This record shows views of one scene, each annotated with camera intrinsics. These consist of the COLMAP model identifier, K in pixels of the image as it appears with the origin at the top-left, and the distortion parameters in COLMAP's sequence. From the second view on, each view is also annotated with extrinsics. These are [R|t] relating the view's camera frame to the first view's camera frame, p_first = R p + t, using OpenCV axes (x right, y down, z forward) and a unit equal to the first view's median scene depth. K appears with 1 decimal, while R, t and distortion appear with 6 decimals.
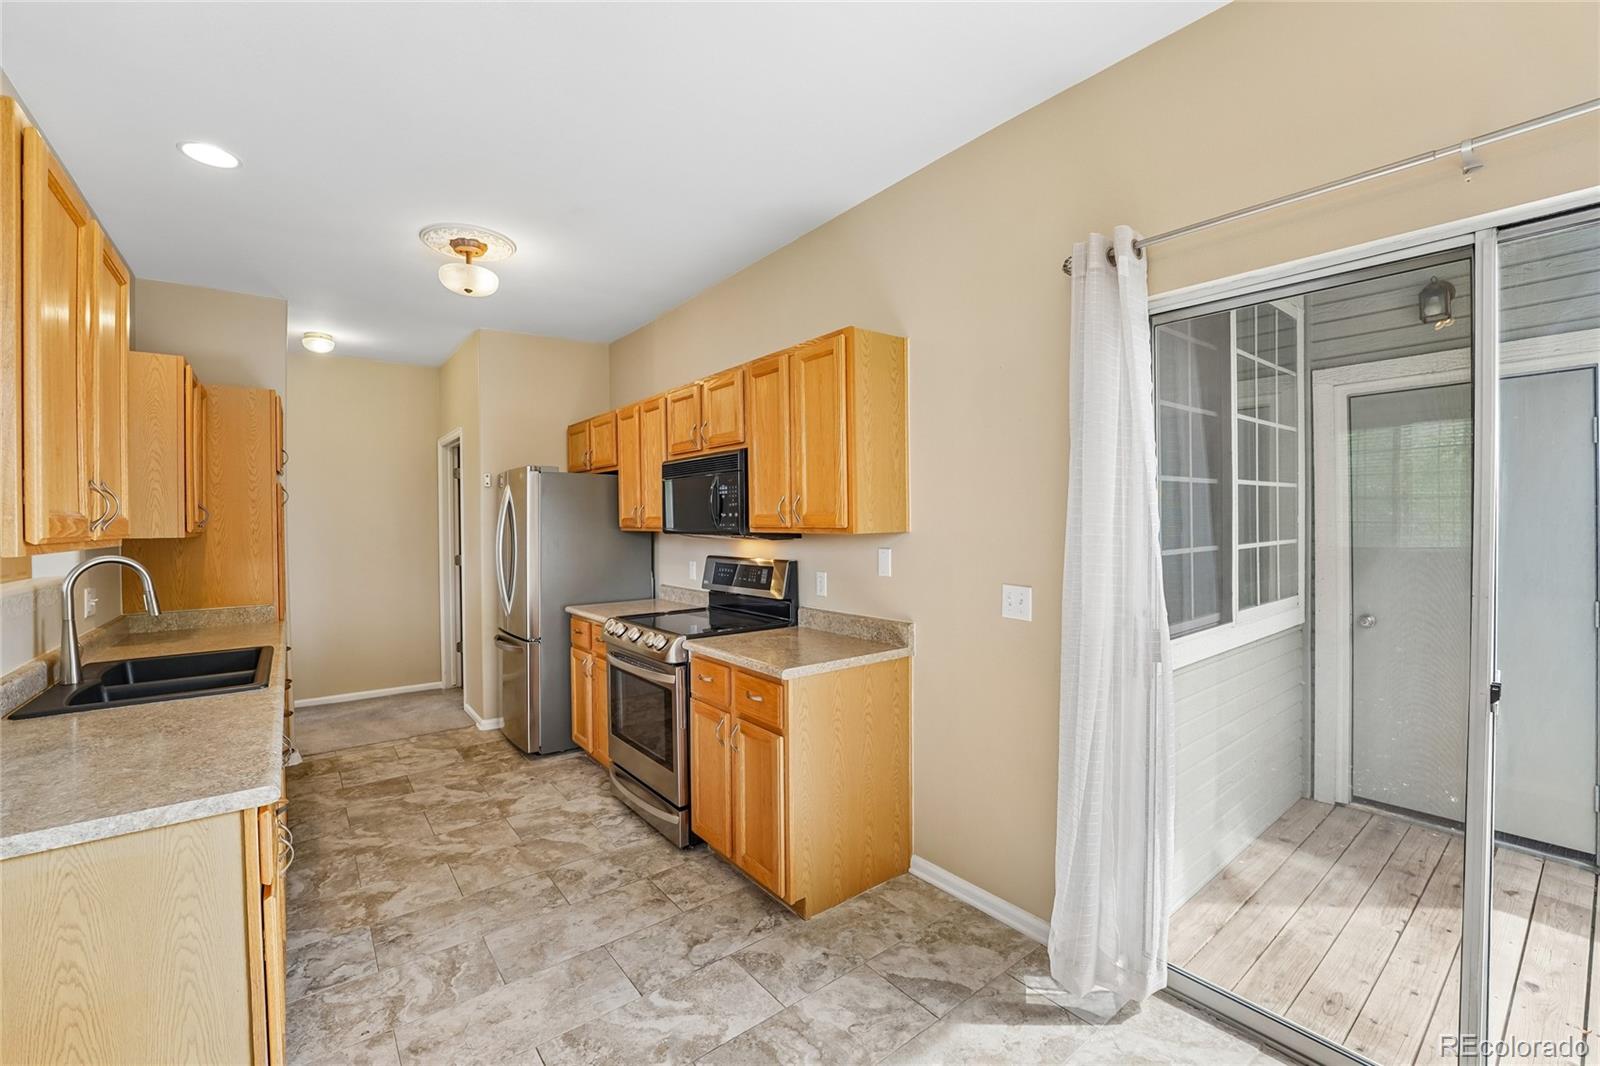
lens RADIAL K [[659.9, 0, 791.1], [0, 659.9, 521.2], [0, 0, 1]] dist [-0.025491, 0.000514]
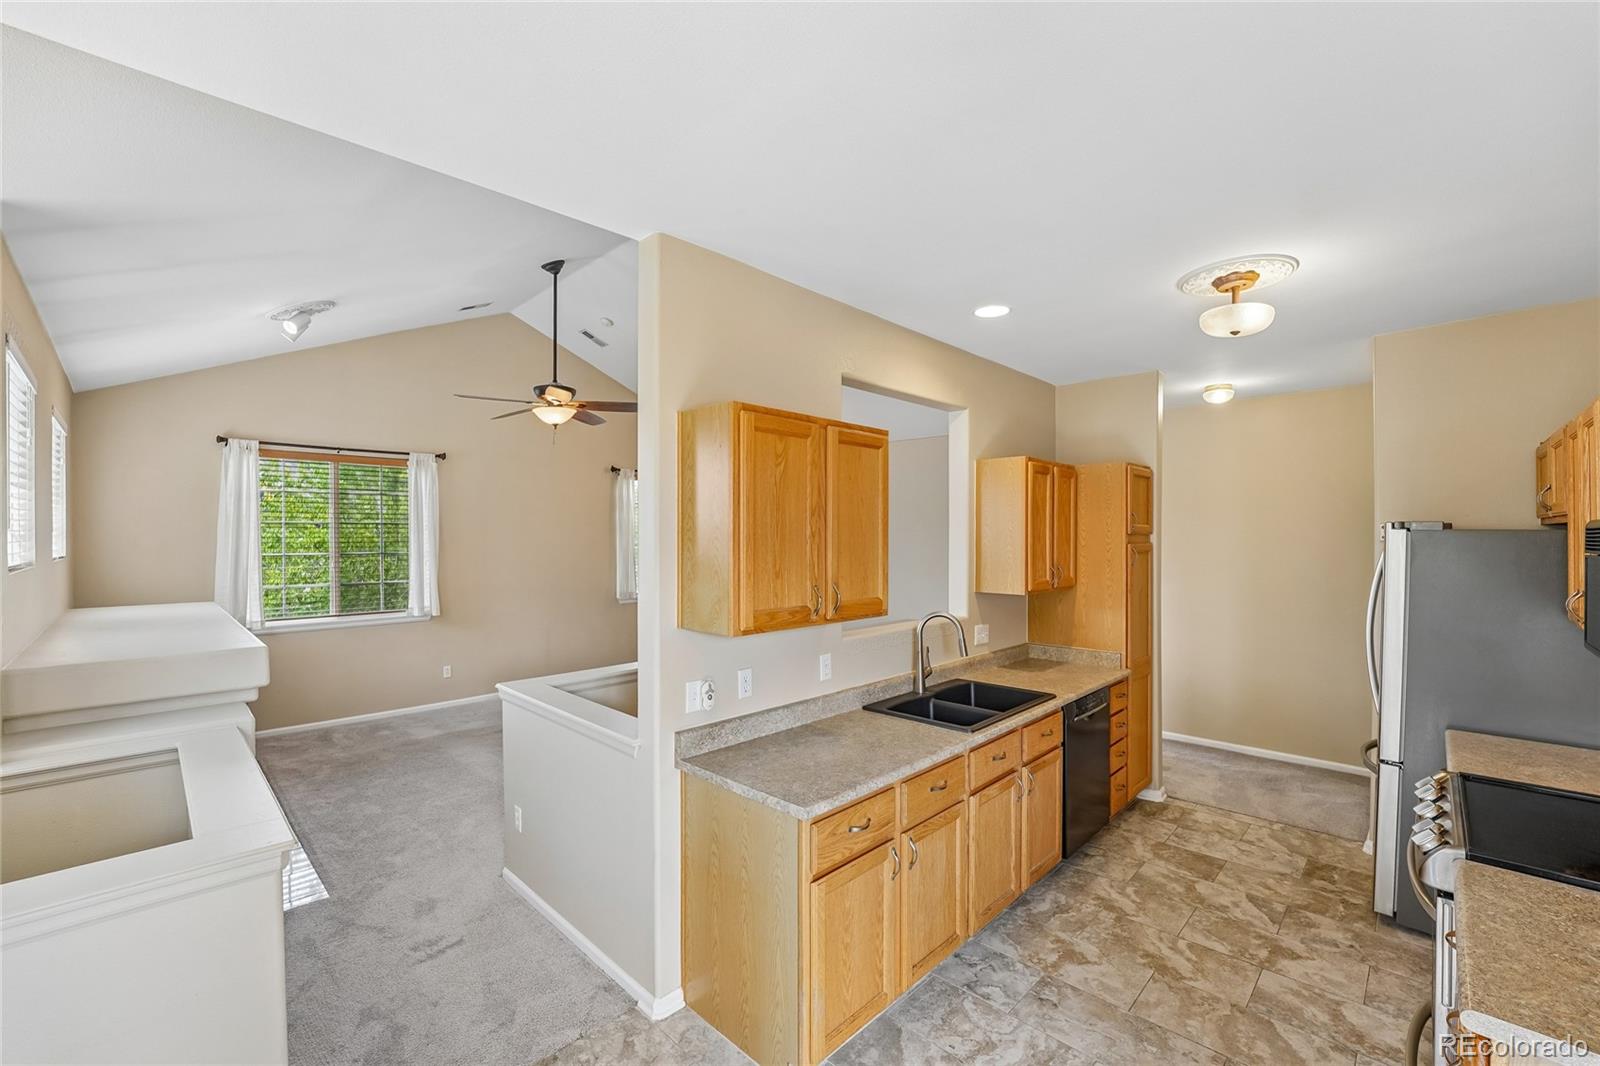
lens RADIAL K [[660.5, 0, 791.2], [0, 660.5, 536.2], [0, 0, 1]] dist [-0.032769, 0.004674]
pose [[0.137246, 0.010247, -0.990484, 0.287618], [-0.002971, 0.999946, 0.009933, -0.097984], [0.990533, 0.001580, 0.137269, 0.324895]]
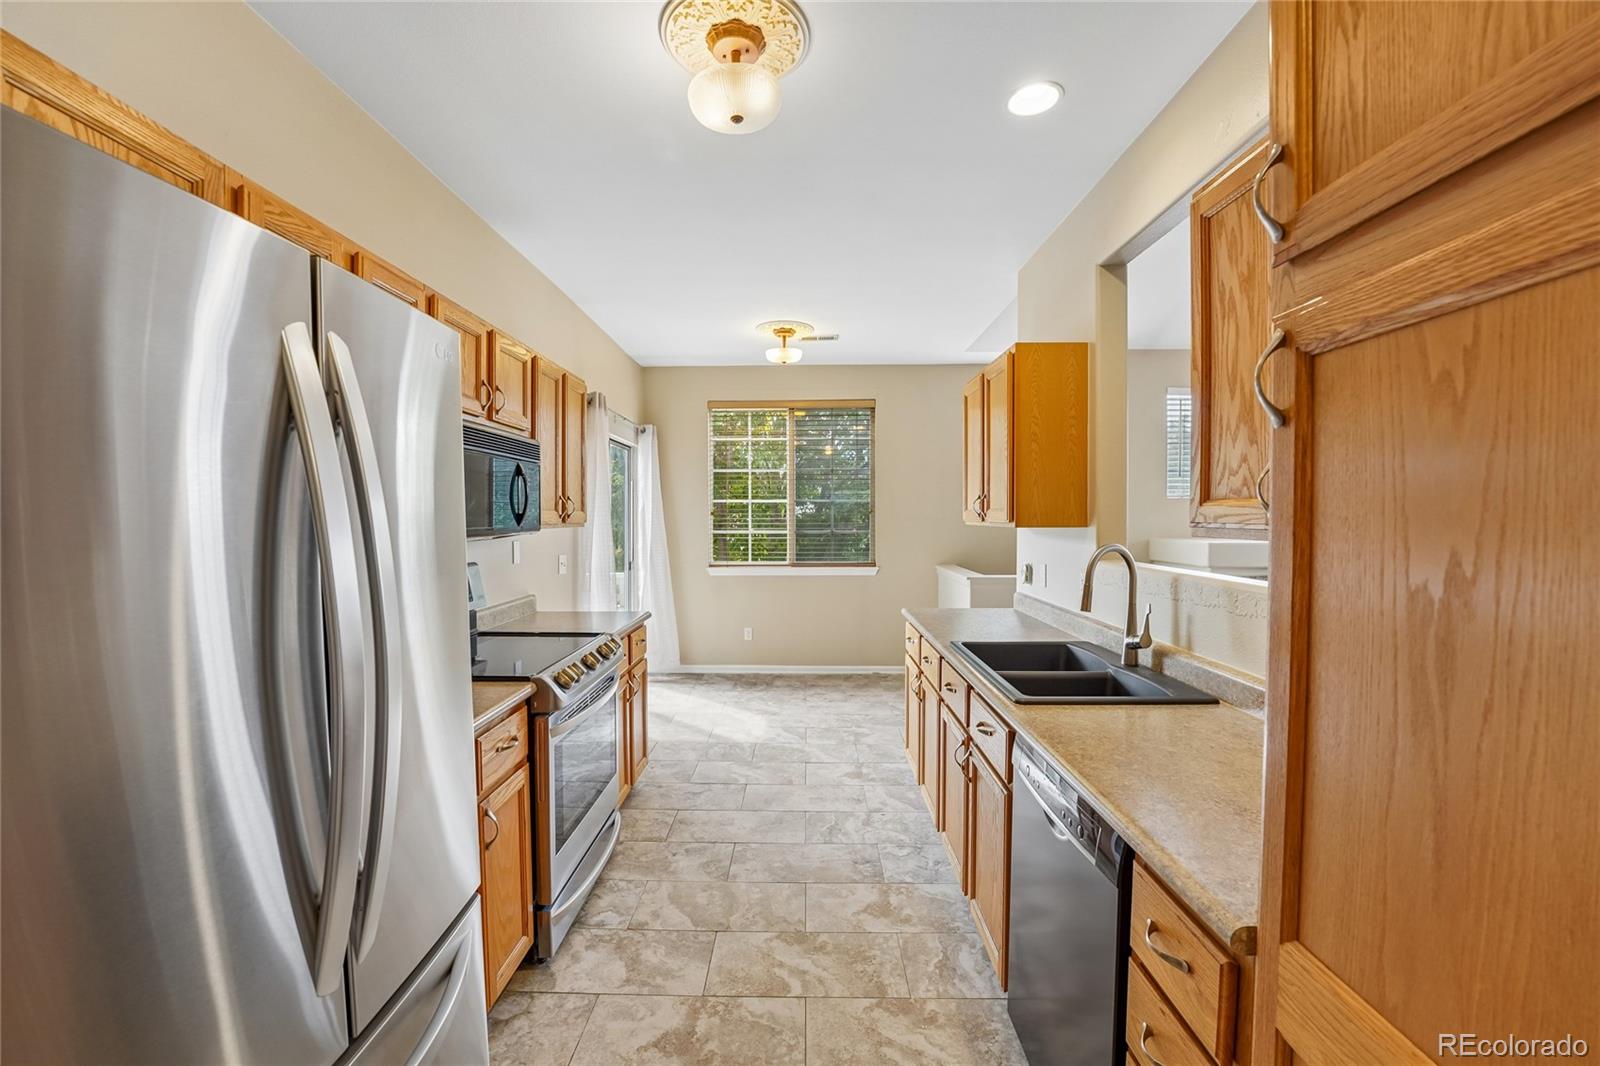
lens RADIAL K [[659.9, 0, 791.1], [0, 659.9, 521.2], [0, 0, 1]] dist [-0.025491, 0.000514]
pose [[-0.780828, 0.007586, 0.624700, -0.945985], [0.012738, 0.999912, 0.003780, 0.005417], [-0.624616, 0.010909, -0.780855, 1.512235]]
